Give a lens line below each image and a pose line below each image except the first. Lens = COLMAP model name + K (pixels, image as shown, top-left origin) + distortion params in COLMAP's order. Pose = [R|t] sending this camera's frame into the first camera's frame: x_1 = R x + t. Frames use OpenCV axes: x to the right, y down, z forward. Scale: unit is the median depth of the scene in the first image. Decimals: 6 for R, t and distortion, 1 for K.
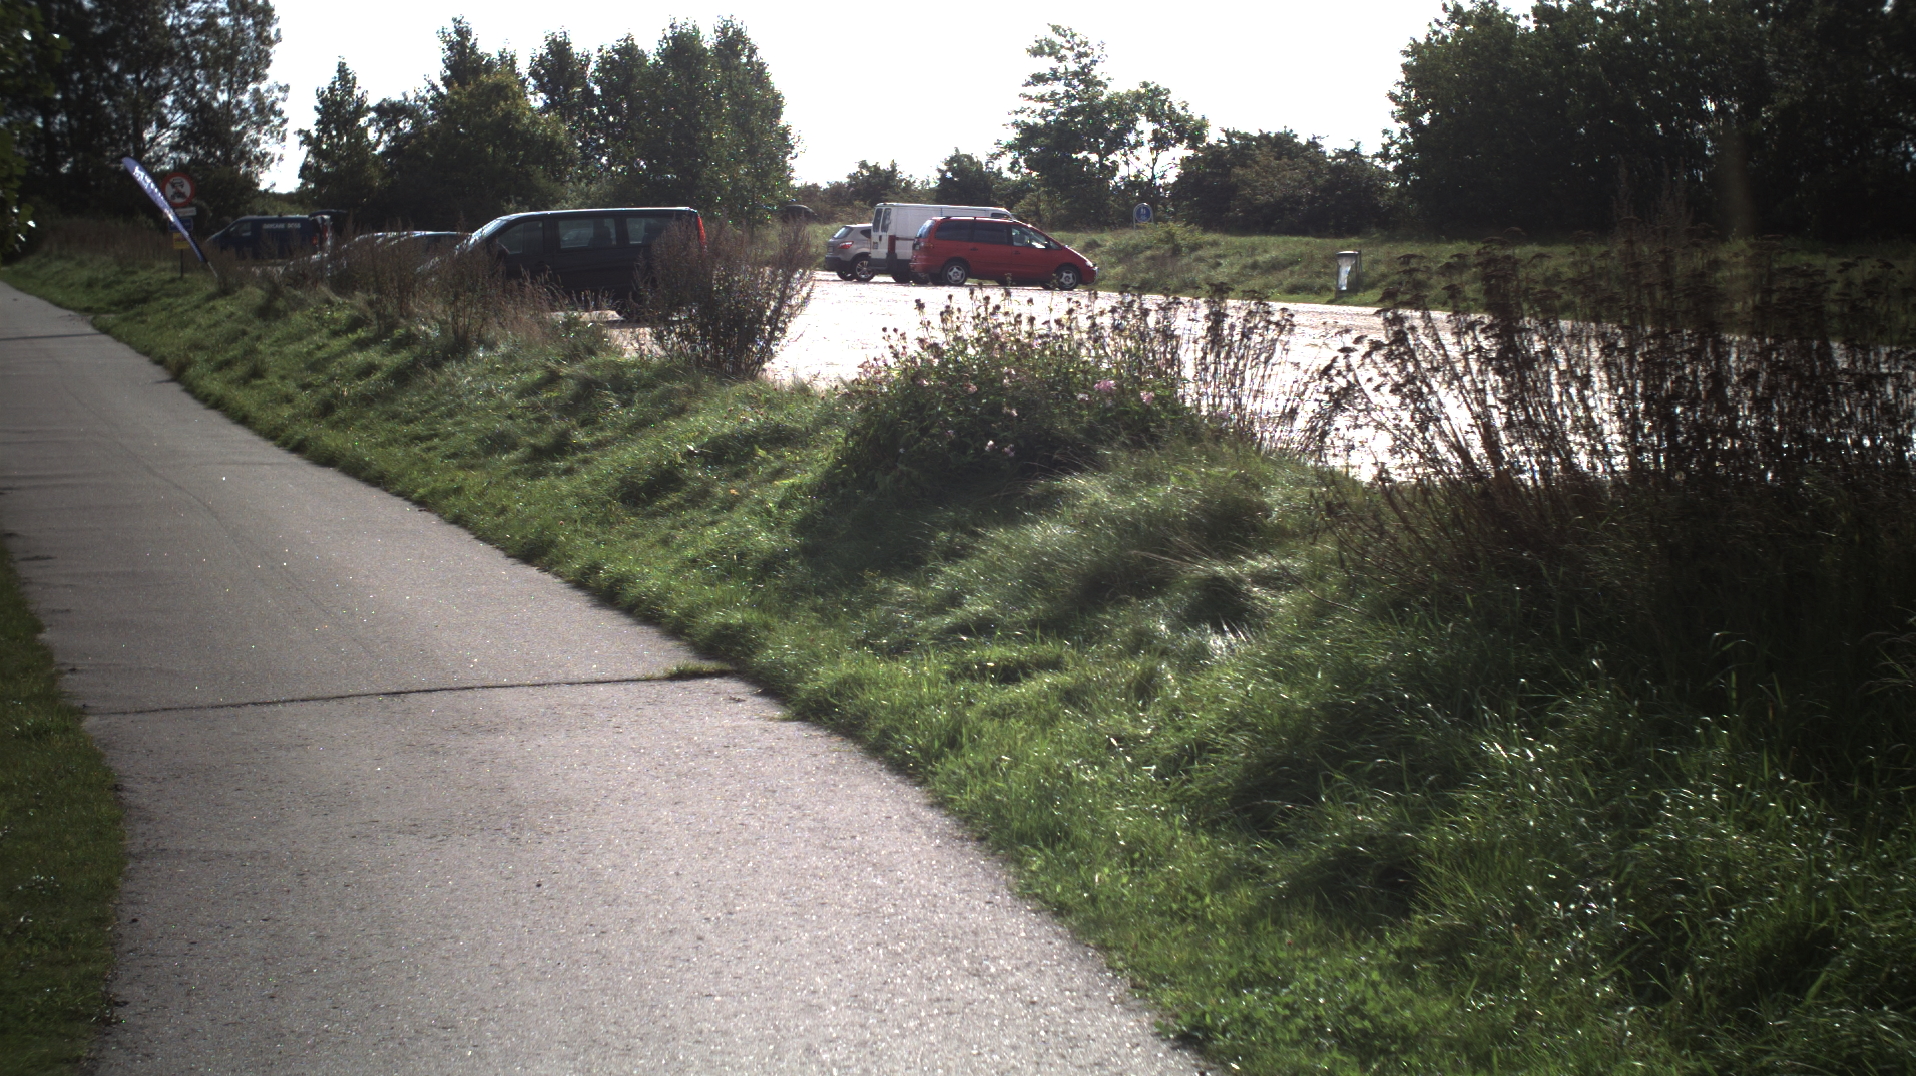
lens RADIAL K [[3521.5, 0, 1038.6], [0, 3521.5, 524.0], [0, 0, 1]] dist [-0.256348, 0.000000]
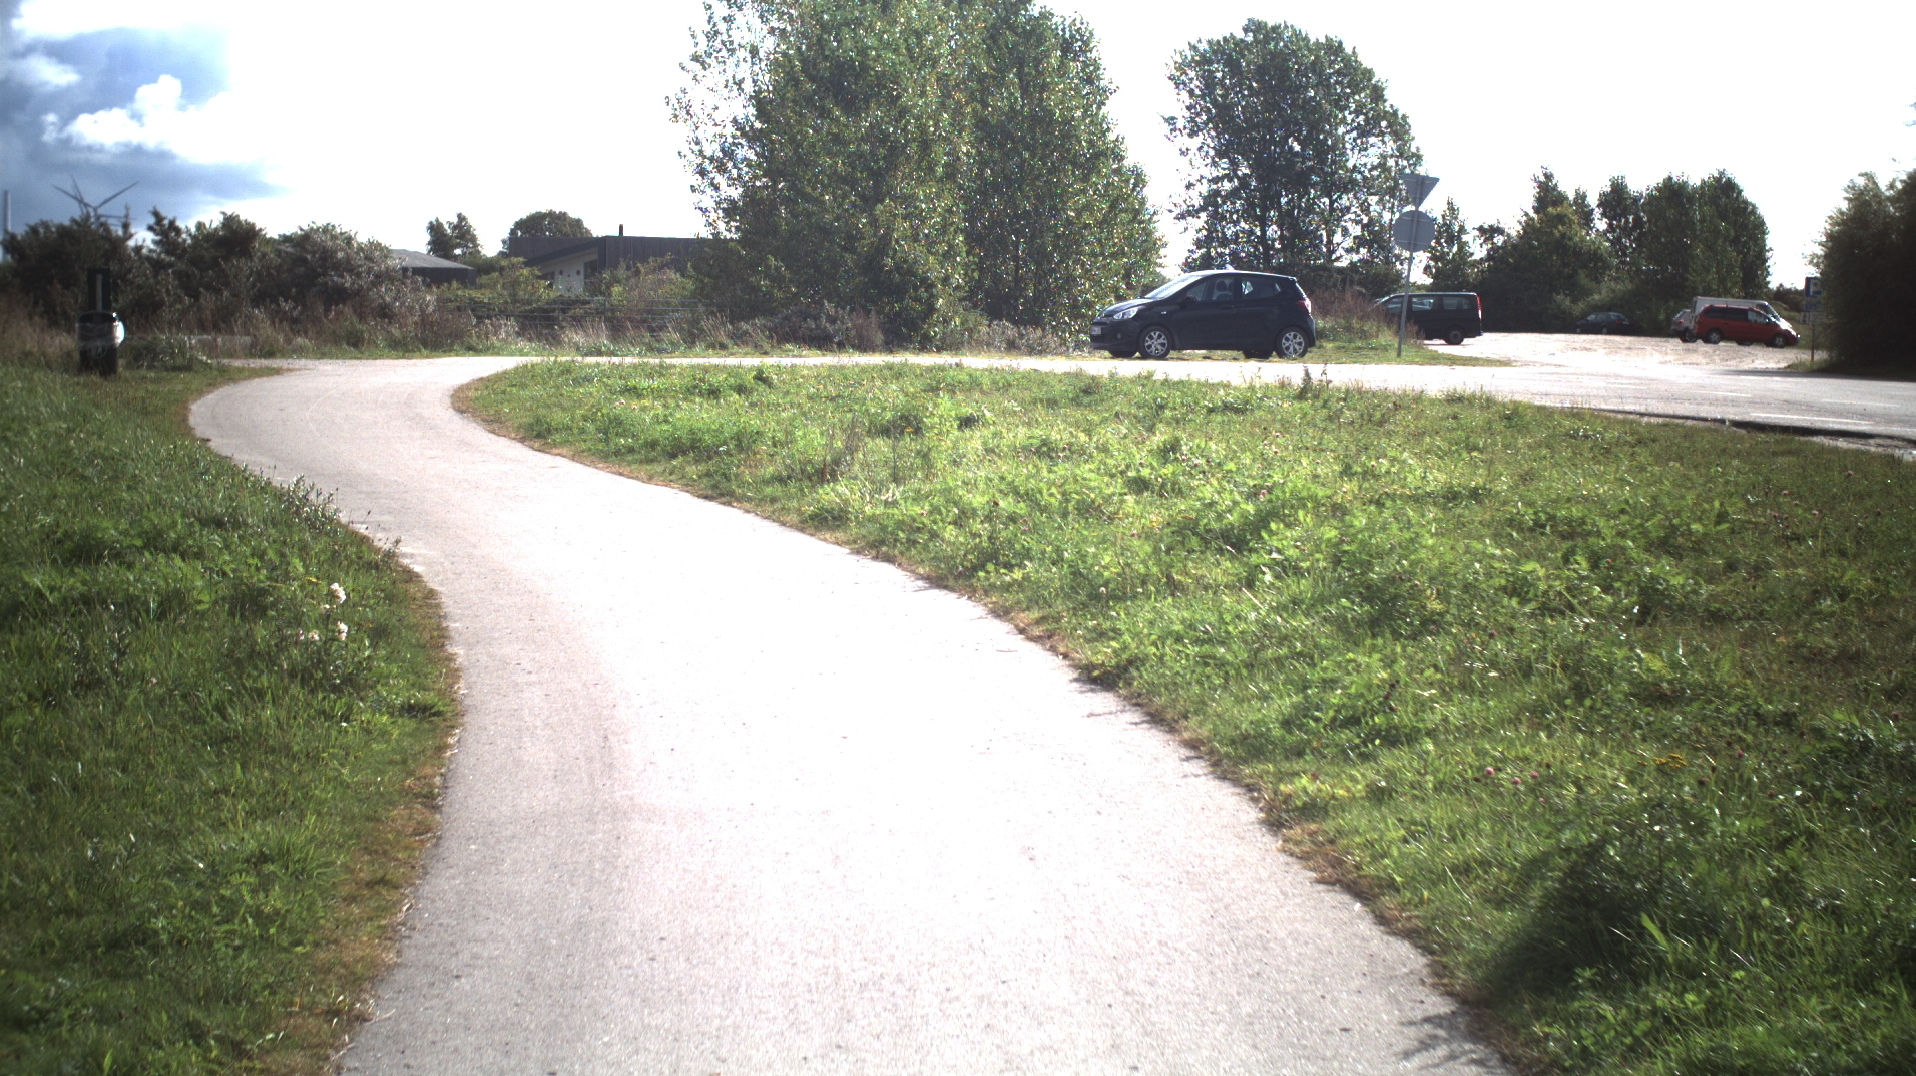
lens RADIAL K [[3521.5, 0, 1034.0], [0, 3521.5, 522.9], [0, 0, 1]] dist [-0.256348, 0.000000]
pose [[0.932950, 0.034652, -0.358333, 0.173973], [-0.044740, 0.998801, -0.019895, 0.043866], [0.357214, 0.034593, 0.933382, -0.456921]]
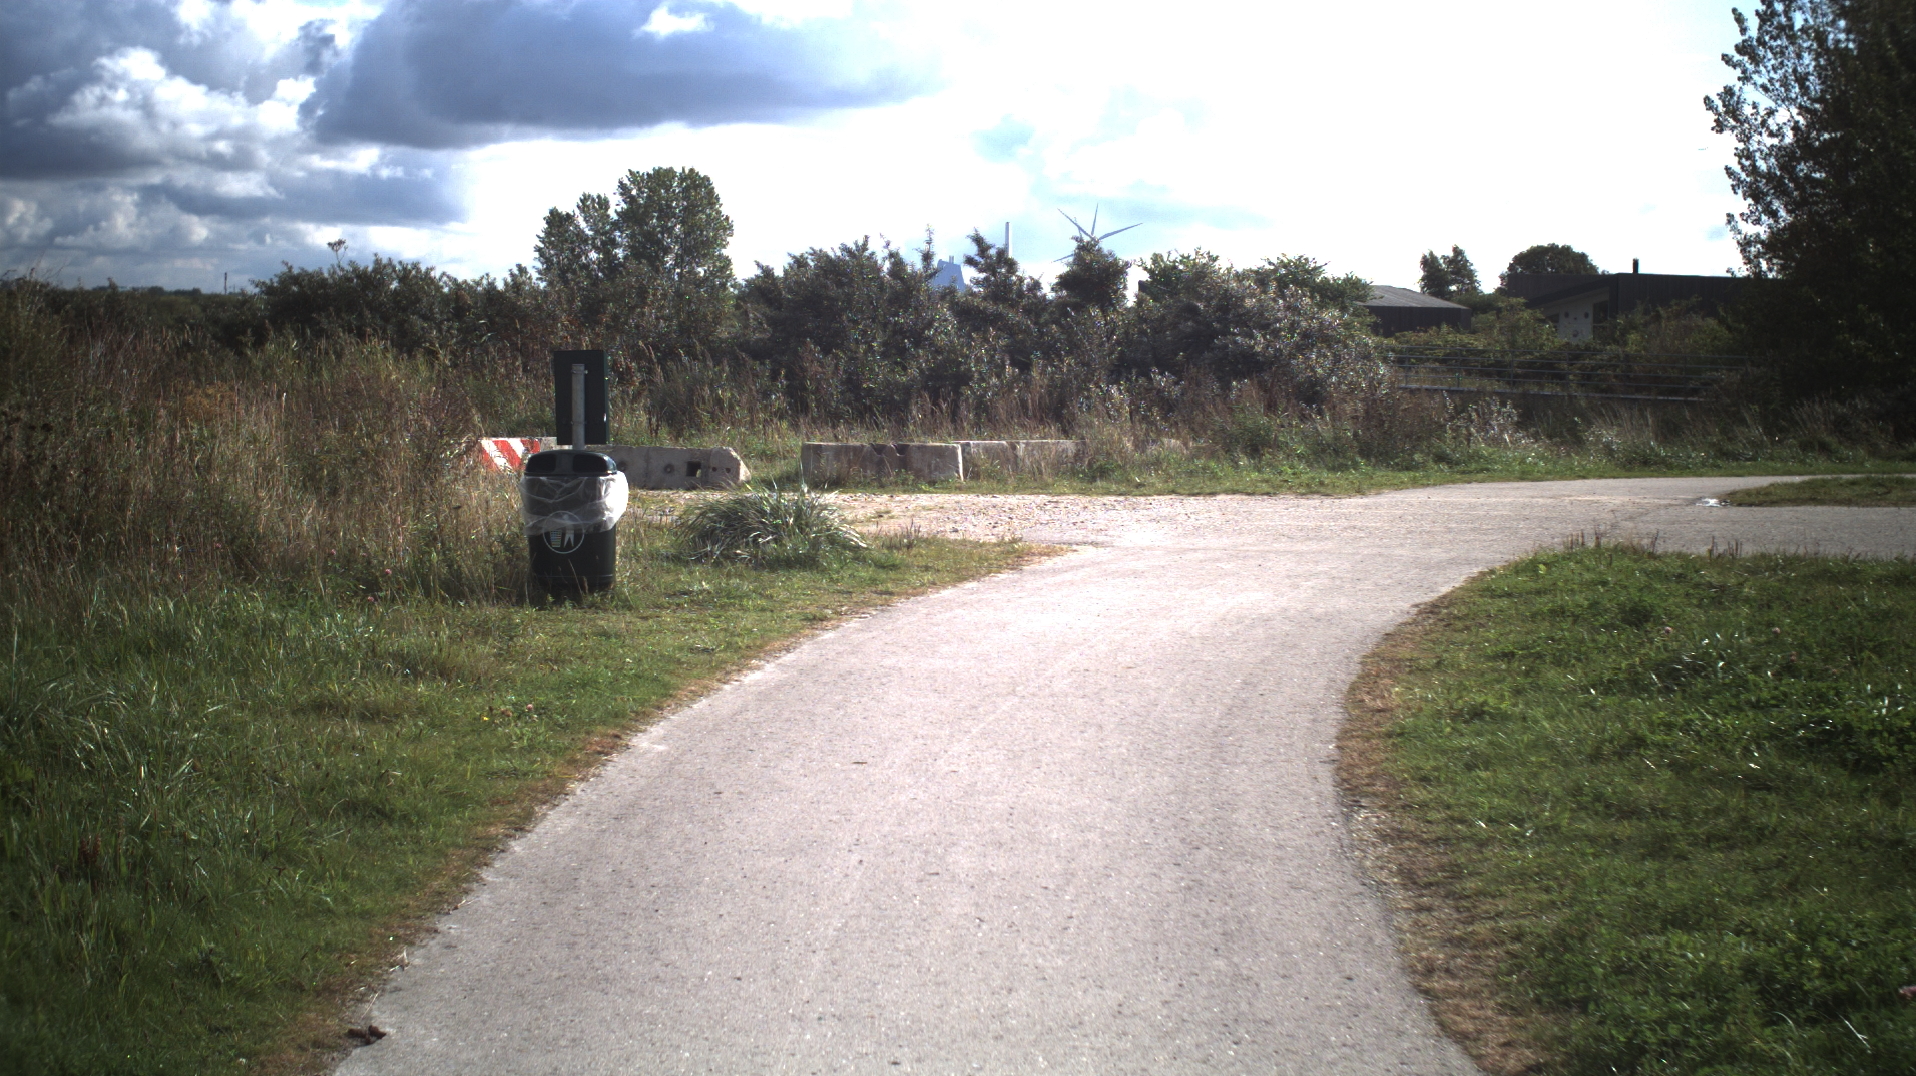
lens RADIAL K [[3521.5, 0, 964.8], [0, 3521.5, 541.7], [0, 0, 1]] dist [-0.256348, 0.000000]
pose [[0.783410, 0.049736, -0.619512, 0.102069], [-0.069017, 0.997590, -0.007188, 0.029708], [0.617661, 0.048388, 0.784954, -0.330830]]
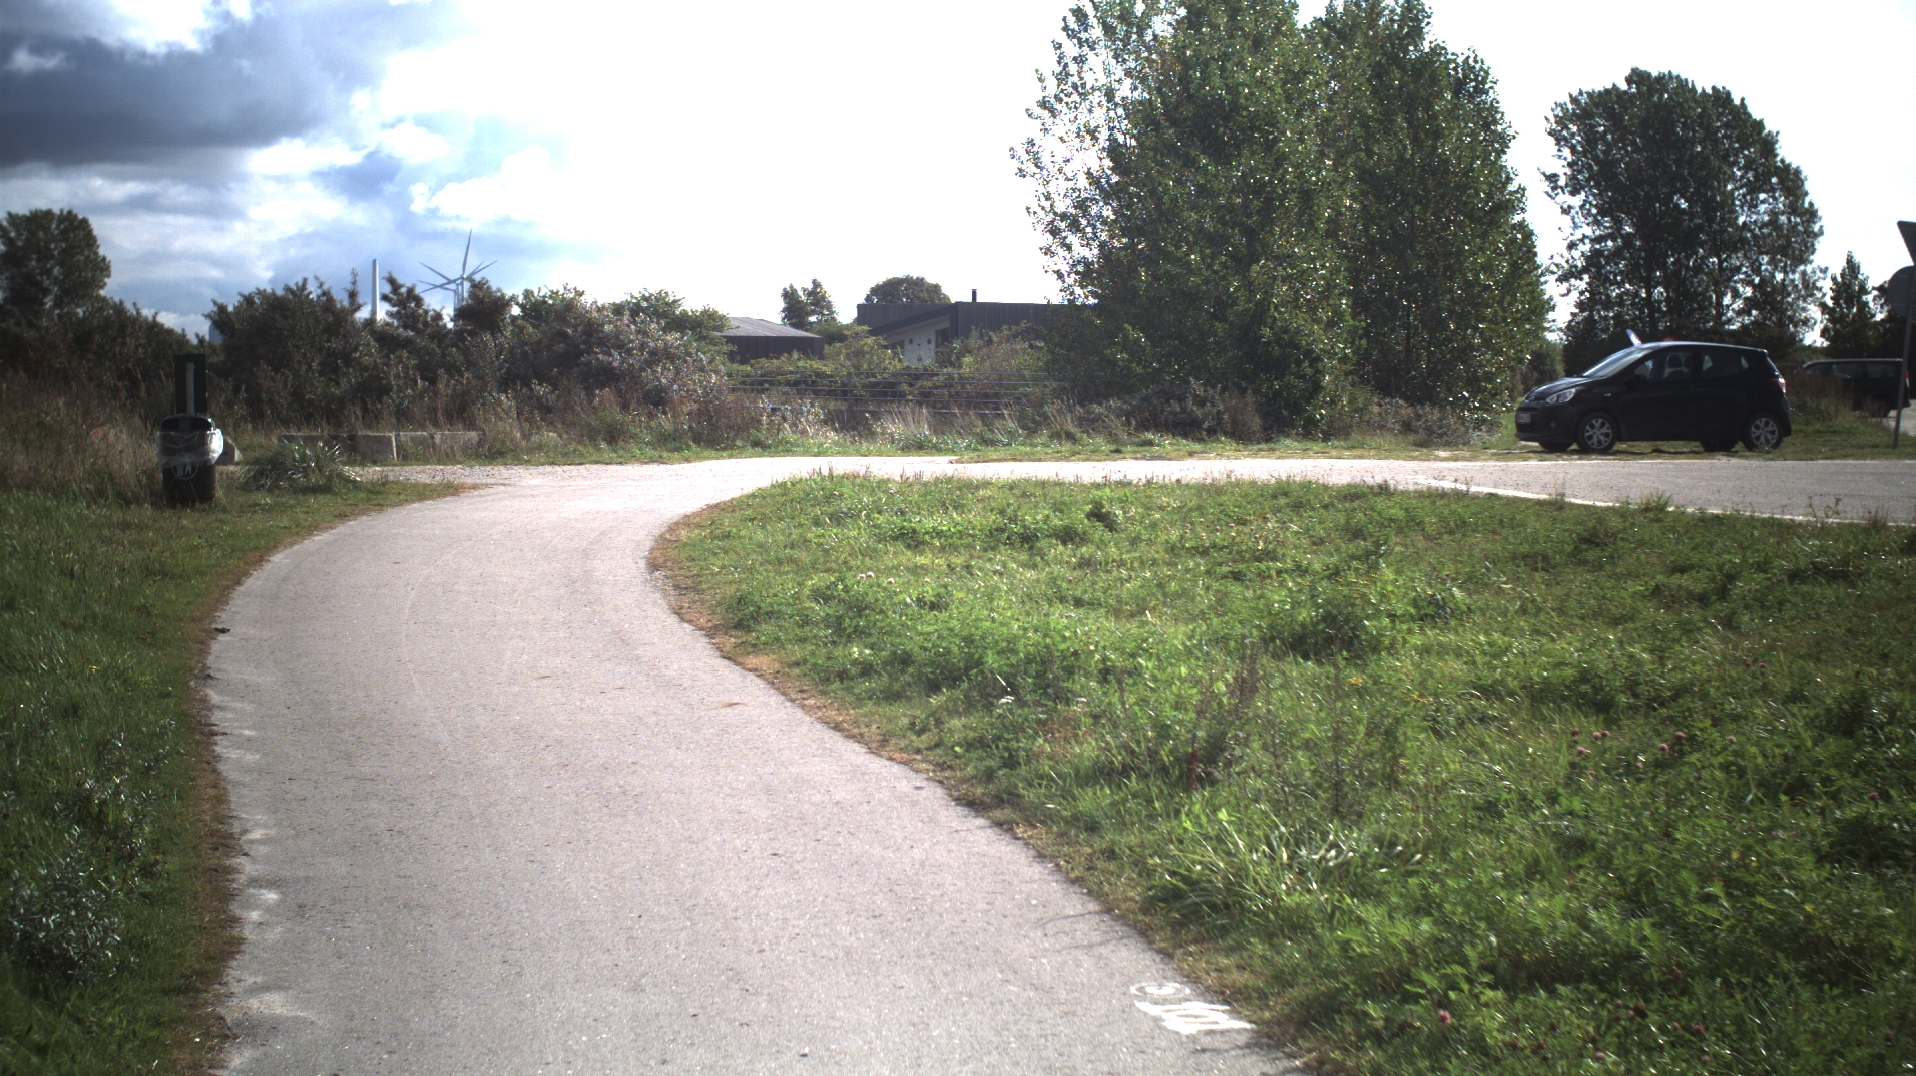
lens RADIAL K [[3521.5, 0, 1030.1], [0, 3521.5, 514.6], [0, 0, 1]] dist [-0.256348, 0.000000]
pose [[0.890197, 0.023996, -0.454943, 0.143788], [-0.045164, 0.998341, -0.035717, 0.036489], [0.453331, 0.052342, 0.889804, -0.391189]]
